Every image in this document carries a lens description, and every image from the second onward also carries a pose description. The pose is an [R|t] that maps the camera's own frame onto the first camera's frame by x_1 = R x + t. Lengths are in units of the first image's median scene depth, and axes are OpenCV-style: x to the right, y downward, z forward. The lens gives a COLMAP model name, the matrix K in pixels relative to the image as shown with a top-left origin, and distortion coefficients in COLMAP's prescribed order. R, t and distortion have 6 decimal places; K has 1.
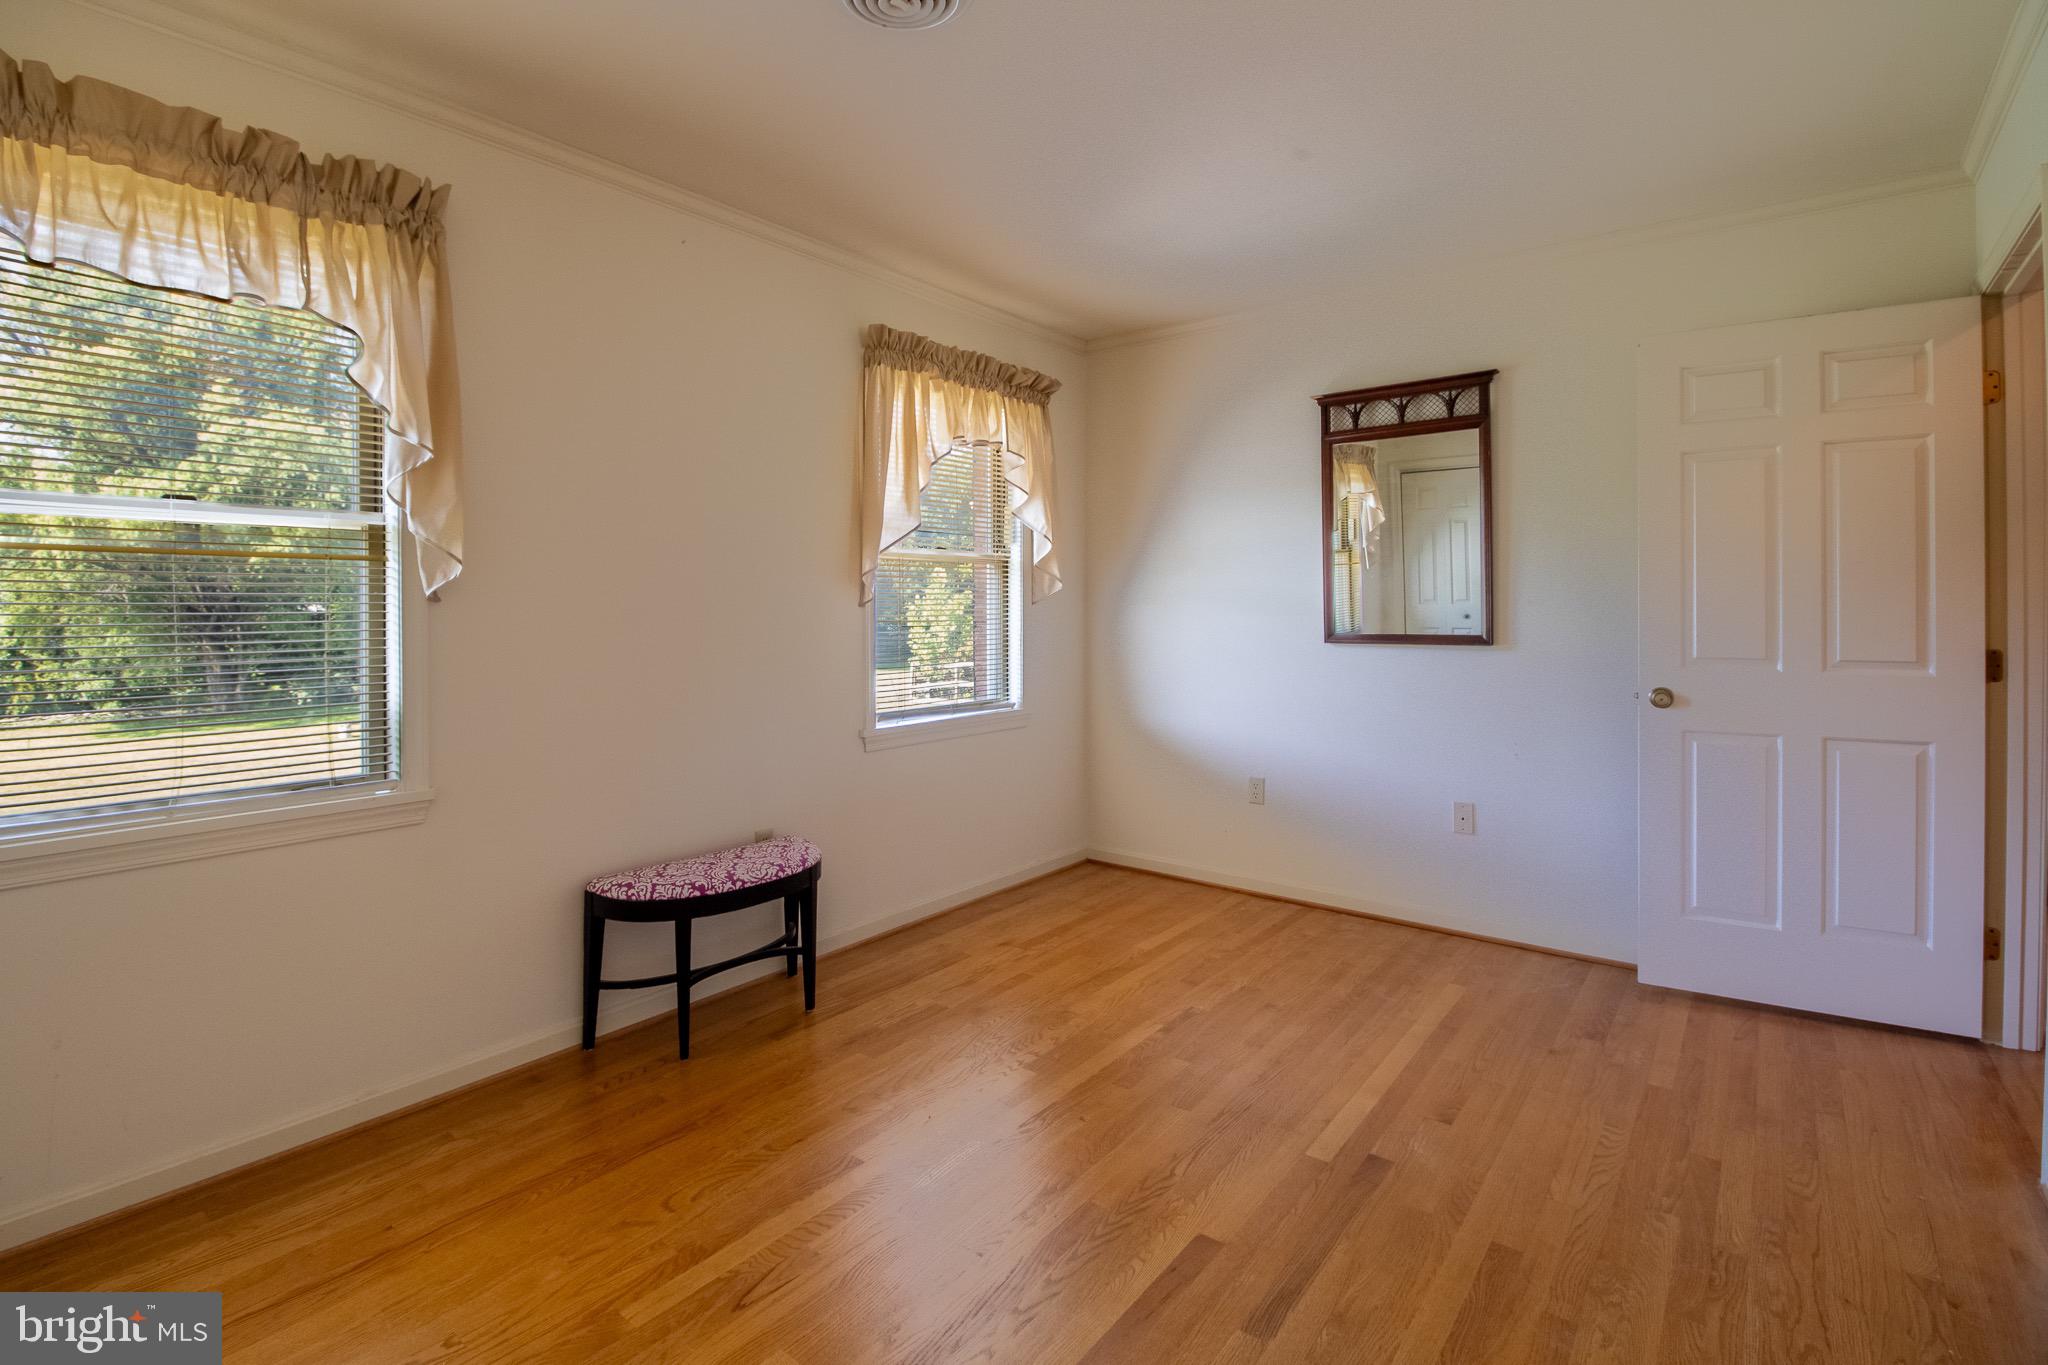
lens RADIAL K [[967.2, 0, 1000.1], [0, 967.2, 608.5], [0, 0, 1]] dist [0.023857, -0.025494]
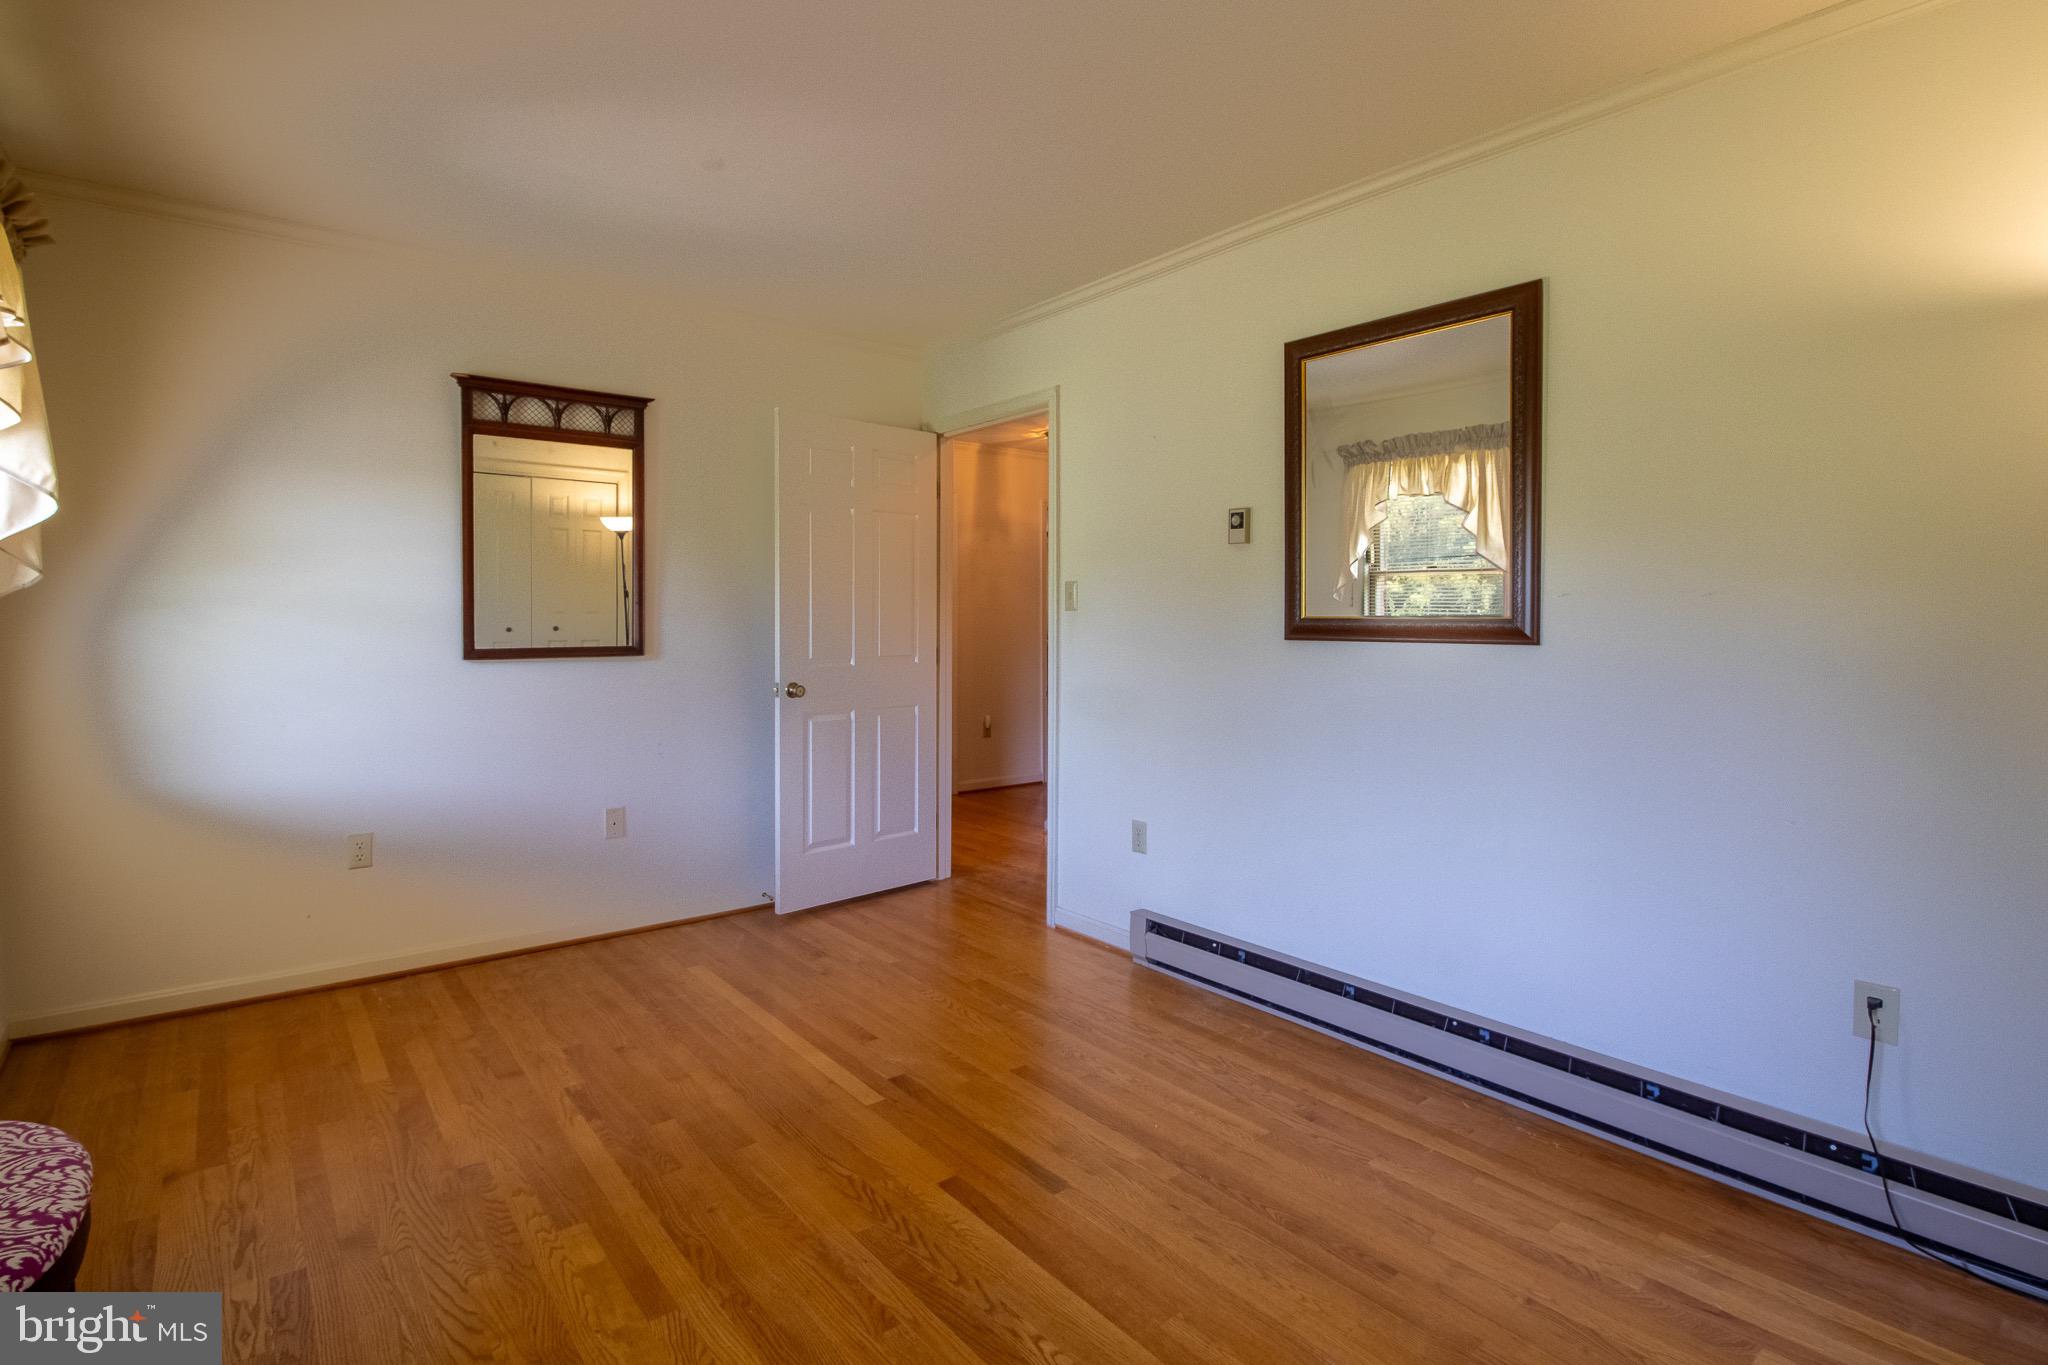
lens RADIAL K [[971.0, 0, 1030.4], [0, 971.0, 630.7], [0, 0, 1]] dist [0.001867, -0.013013]
pose [[0.223799, -0.004555, 0.974625, -0.475926], [-0.000901, 0.999988, 0.004880, 0.005763], [-0.974635, -0.001971, 0.223792, 0.370386]]
